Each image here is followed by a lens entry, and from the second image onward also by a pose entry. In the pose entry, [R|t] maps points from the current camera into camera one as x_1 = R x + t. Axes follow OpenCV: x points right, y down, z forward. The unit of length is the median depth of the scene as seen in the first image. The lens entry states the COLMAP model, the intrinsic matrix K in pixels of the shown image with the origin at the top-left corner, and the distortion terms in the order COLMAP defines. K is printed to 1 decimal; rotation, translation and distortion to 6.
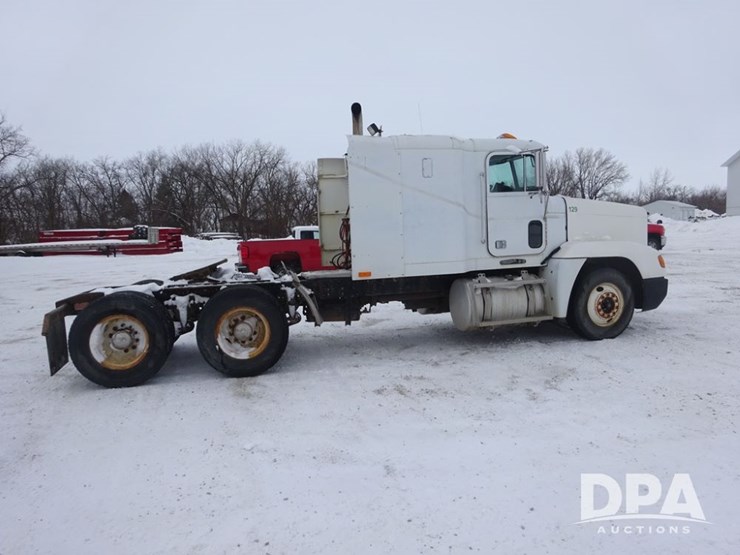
lens RADIAL K [[543.2, 0, 370.7], [0, 543.2, 278.7], [0, 0, 1]] dist [0.001756, -0.003630]
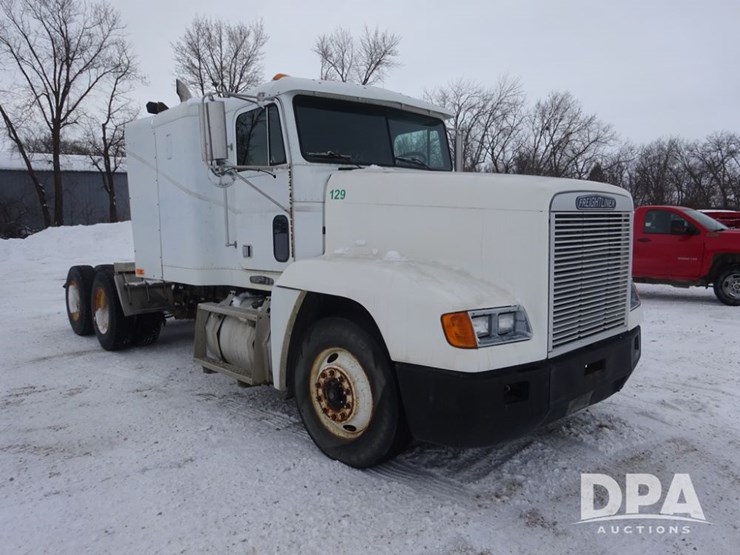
lens RADIAL K [[543.2, 0, 372.5], [0, 543.2, 278.1], [0, 0, 1]] dist [0.001756, -0.003630]
pose [[0.479007, 0.118300, -0.869803, 0.888542], [-0.088478, 0.992338, 0.086240, -0.101186], [0.873341, 0.035649, 0.485803, 0.819781]]
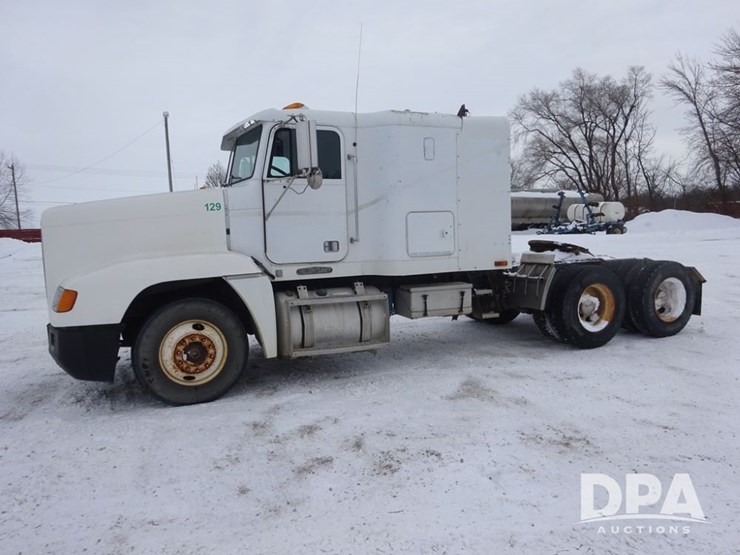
lens RADIAL K [[543.2, 0, 371.4], [0, 543.2, 278.0], [0, 0, 1]] dist [0.001756, -0.003630]
pose [[-0.982547, 0.082522, -0.166710, 0.252376], [0.050213, 0.980603, 0.189463, -0.188026], [0.179111, 0.177785, -0.967632, 2.045697]]
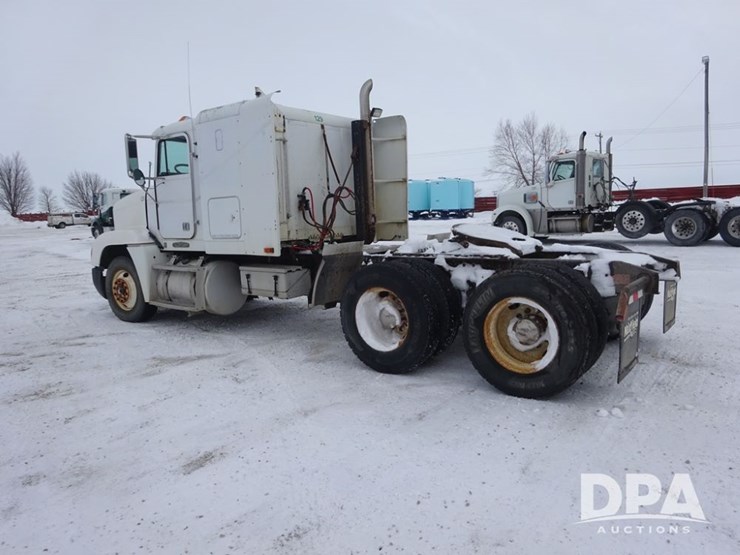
lens RADIAL K [[543.2, 0, 372.3], [0, 543.2, 278.4], [0, 0, 1]] dist [0.001756, -0.003630]
pose [[-0.624358, -0.033393, 0.780424, -0.827474], [0.137607, 0.978759, 0.151969, -0.099290], [-0.768922, 0.202275, -0.606501, 1.635196]]
